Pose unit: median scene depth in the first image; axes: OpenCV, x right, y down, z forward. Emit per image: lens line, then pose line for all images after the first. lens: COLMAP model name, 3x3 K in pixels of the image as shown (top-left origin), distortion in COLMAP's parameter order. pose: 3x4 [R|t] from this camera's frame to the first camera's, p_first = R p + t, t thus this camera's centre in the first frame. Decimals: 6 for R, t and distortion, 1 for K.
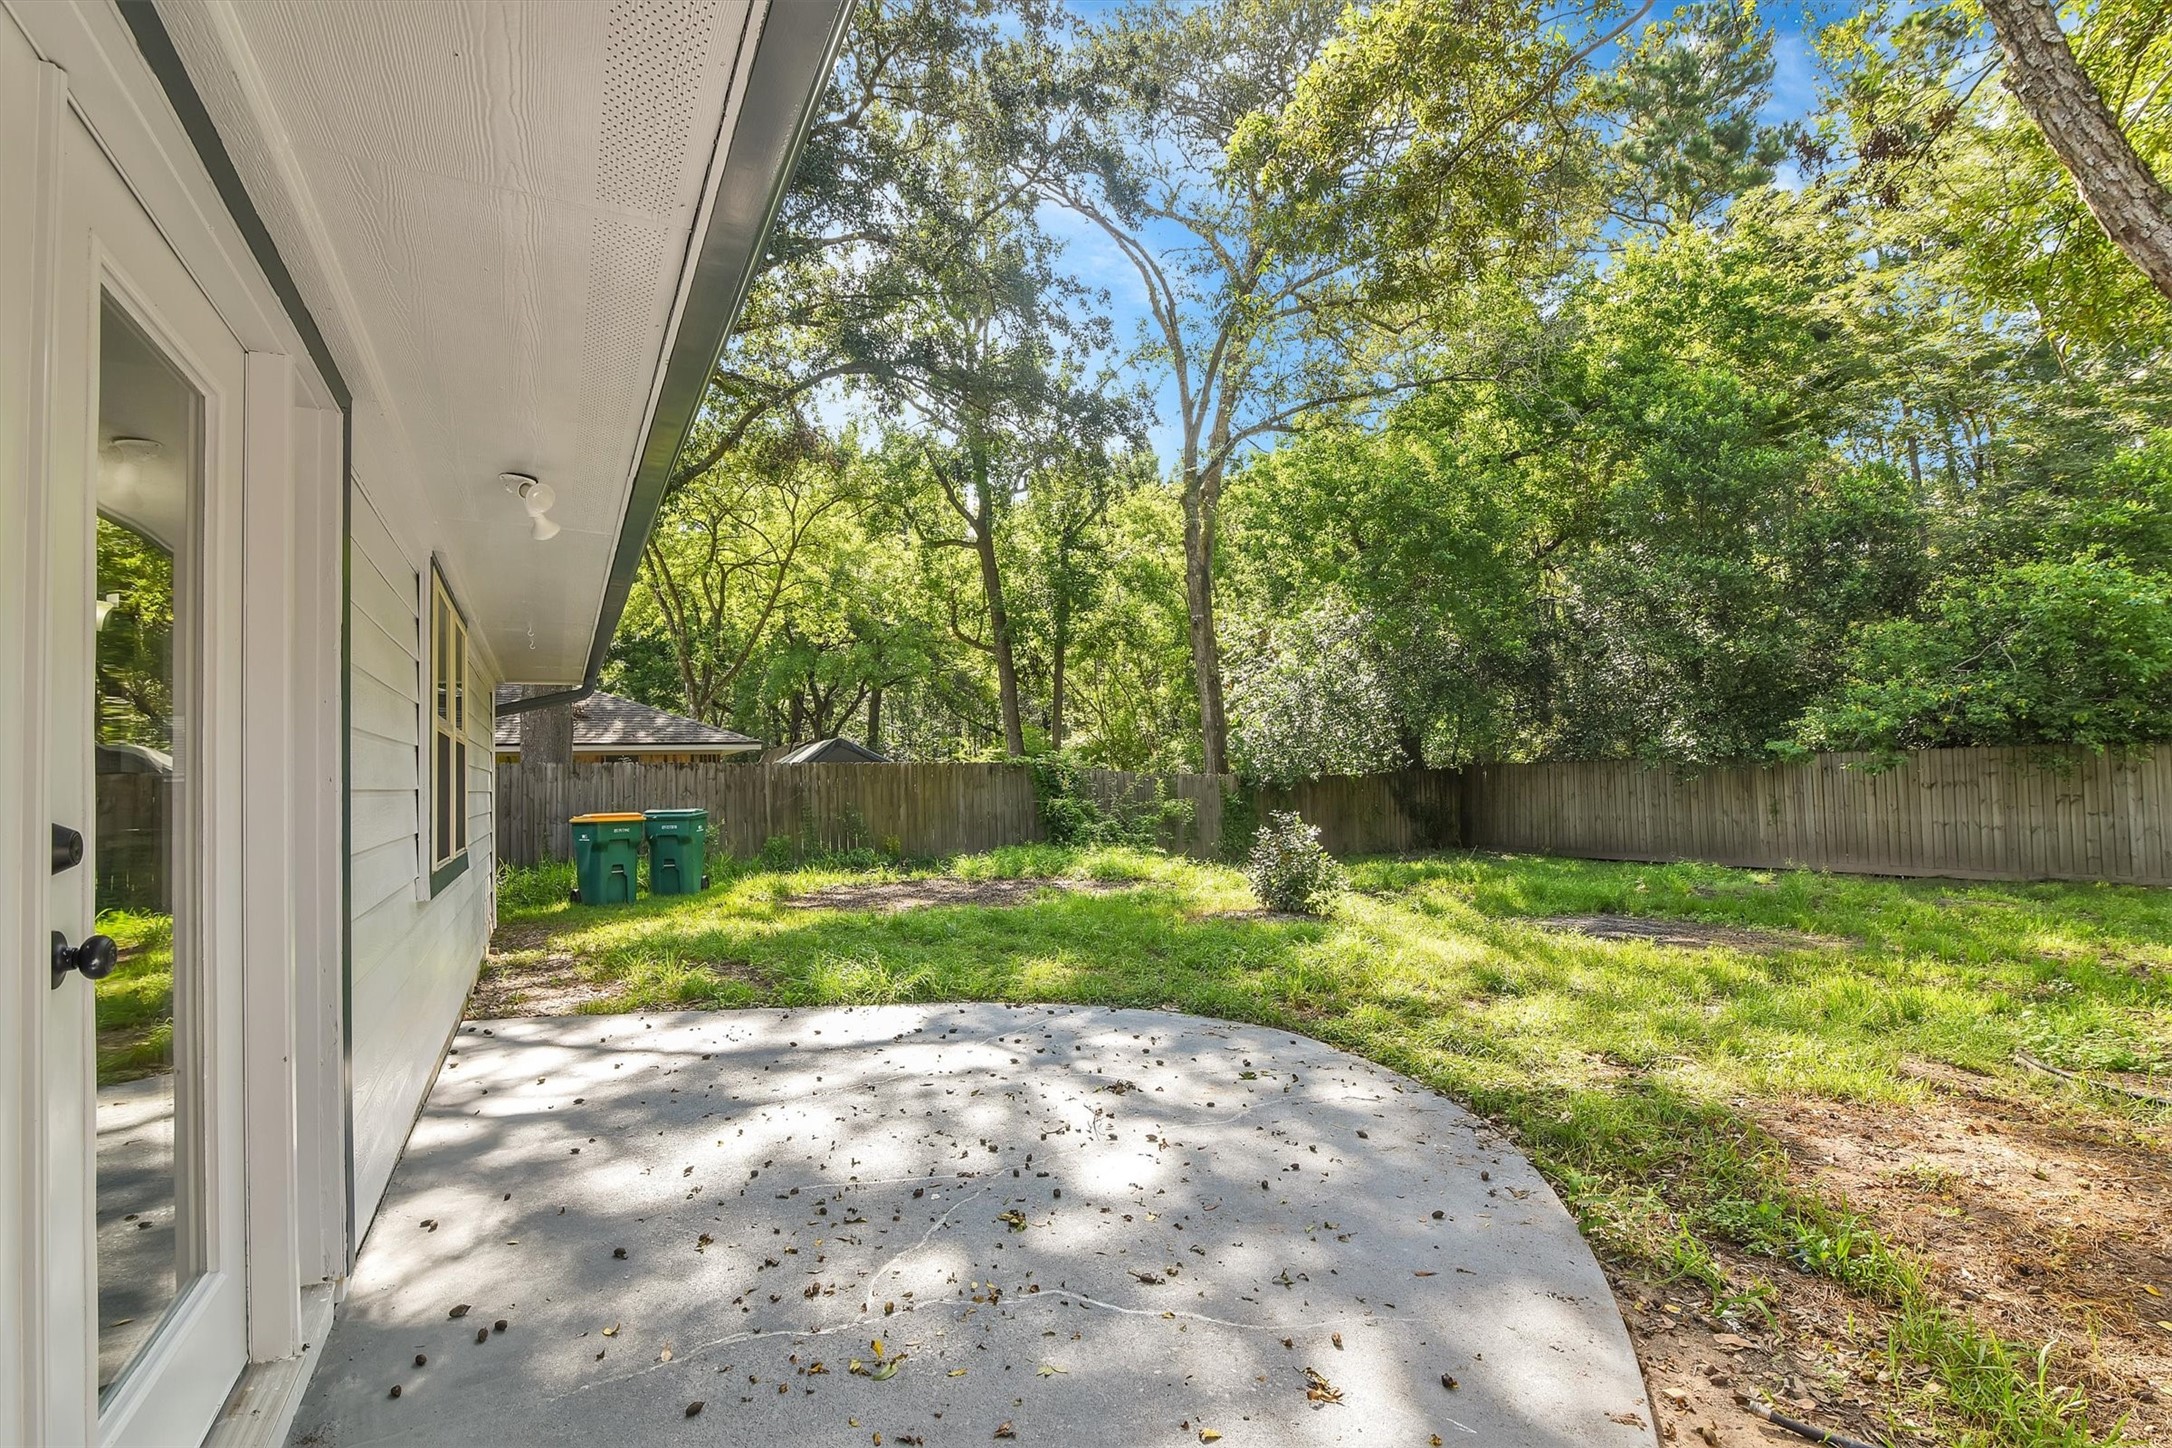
lens RADIAL K [[1001.9, 0, 1085.2], [0, 1001.9, 738.7], [0, 0, 1]] dist [-0.015902, -0.000426]
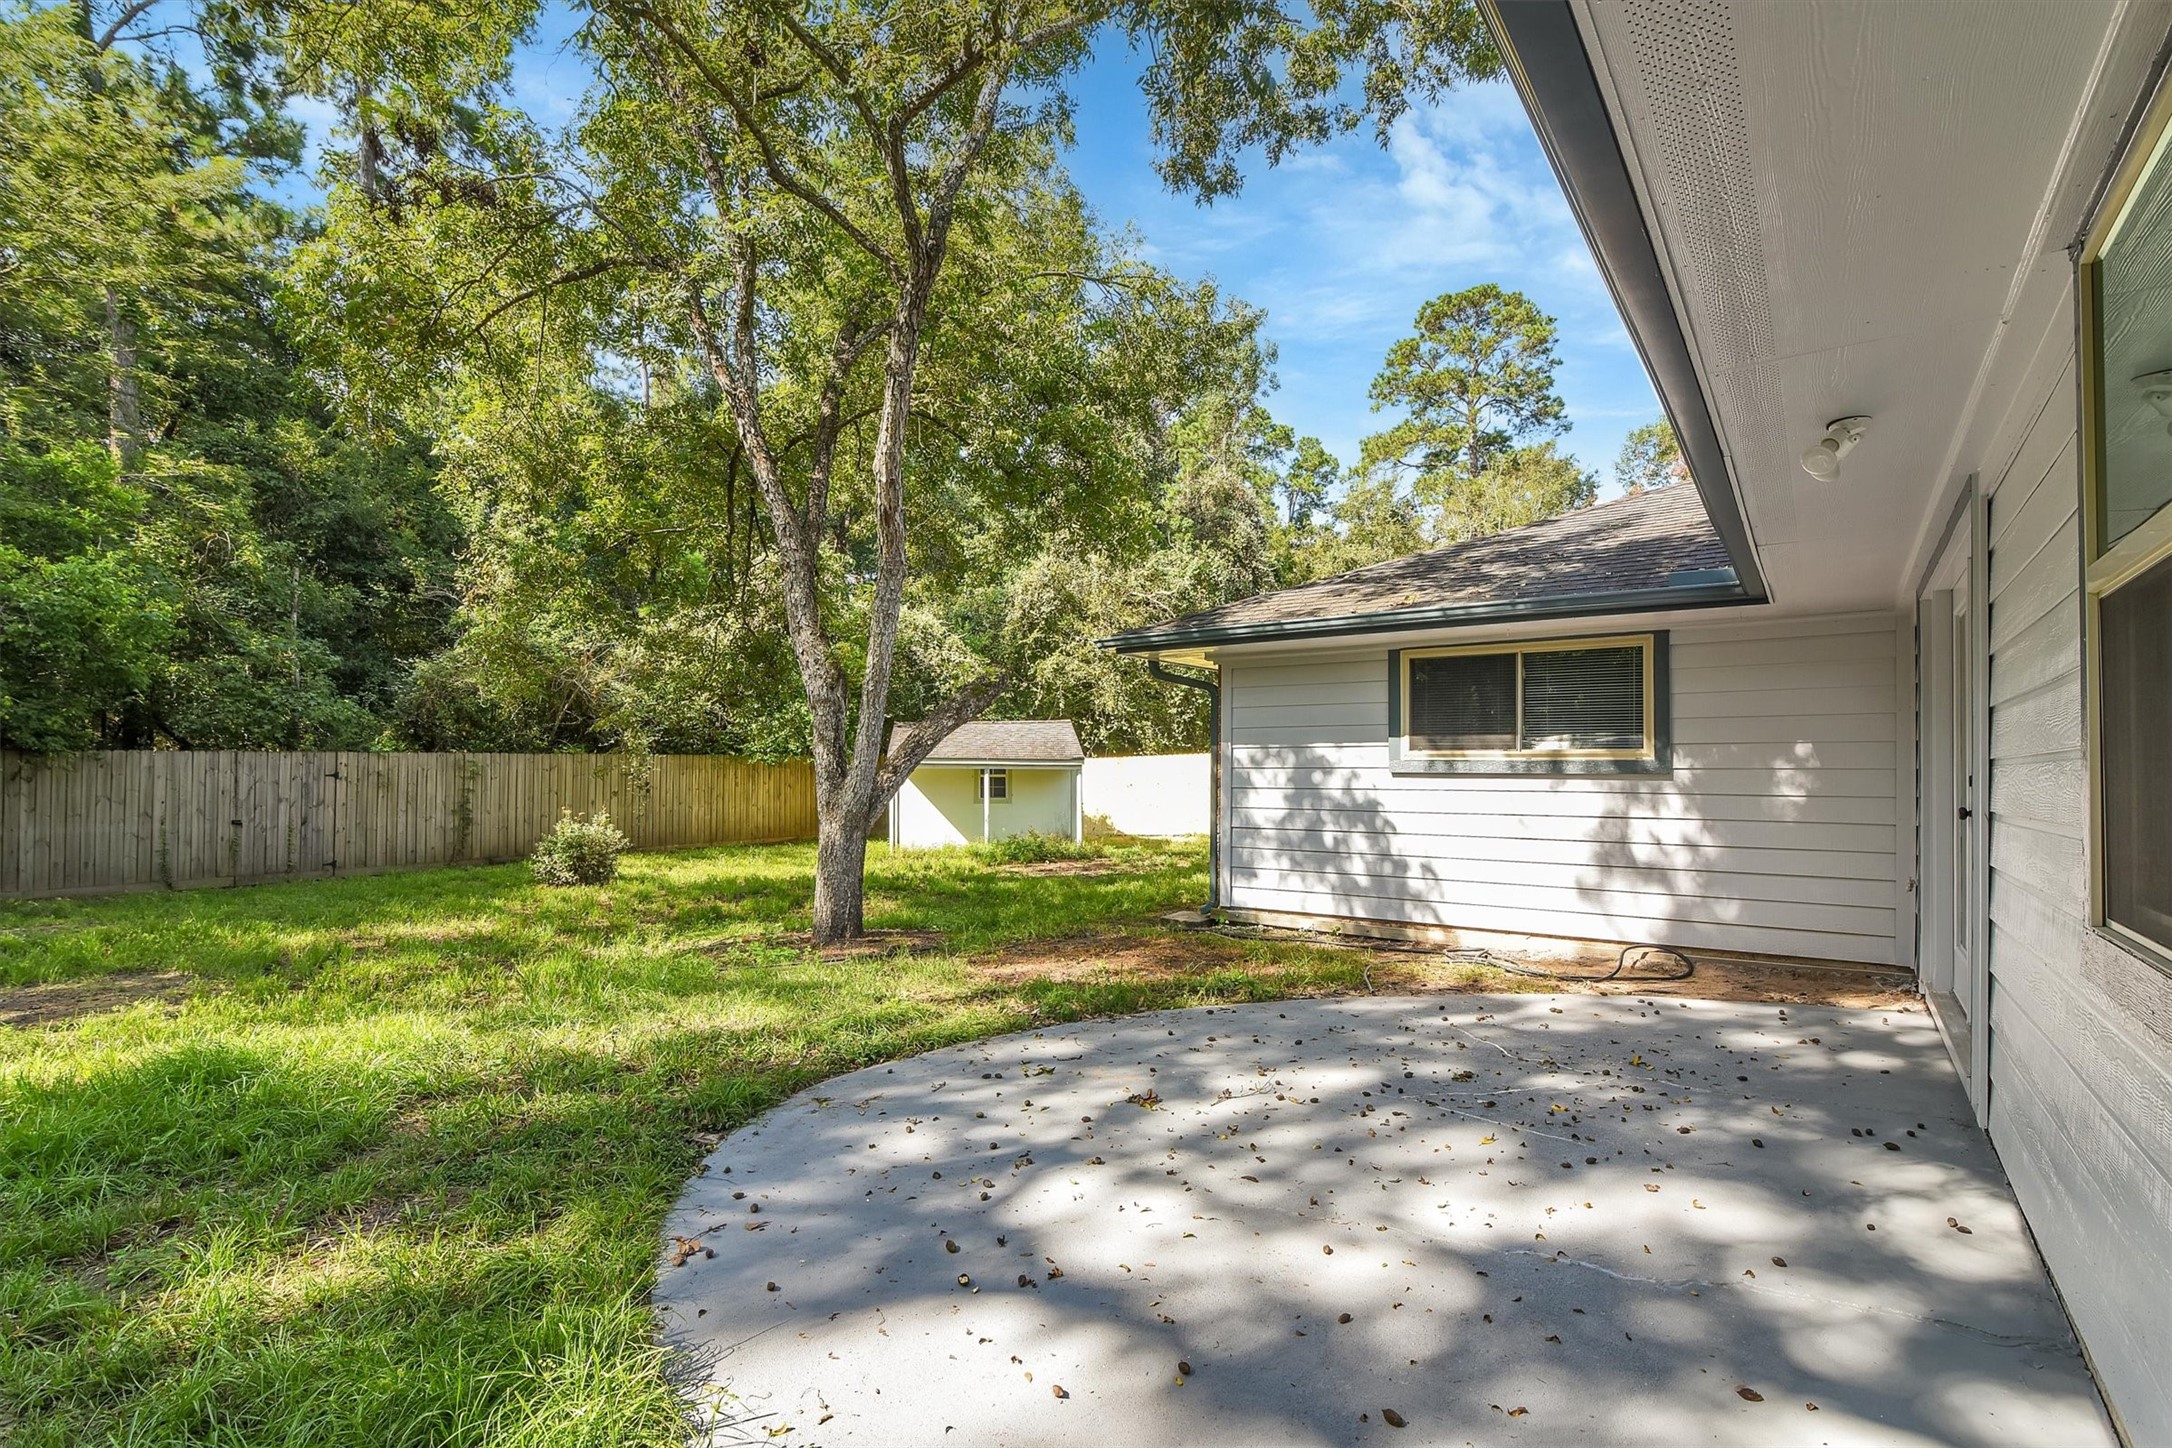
lens RADIAL K [[1001.9, 0, 1085.2], [0, 1001.9, 738.7], [0, 0, 1]] dist [-0.015902, -0.000426]
pose [[-0.424746, 0.051909, 0.903823, -0.955326], [-0.032486, 0.996838, -0.072518, 0.103021], [-0.904730, -0.060163, -0.421716, 1.757590]]
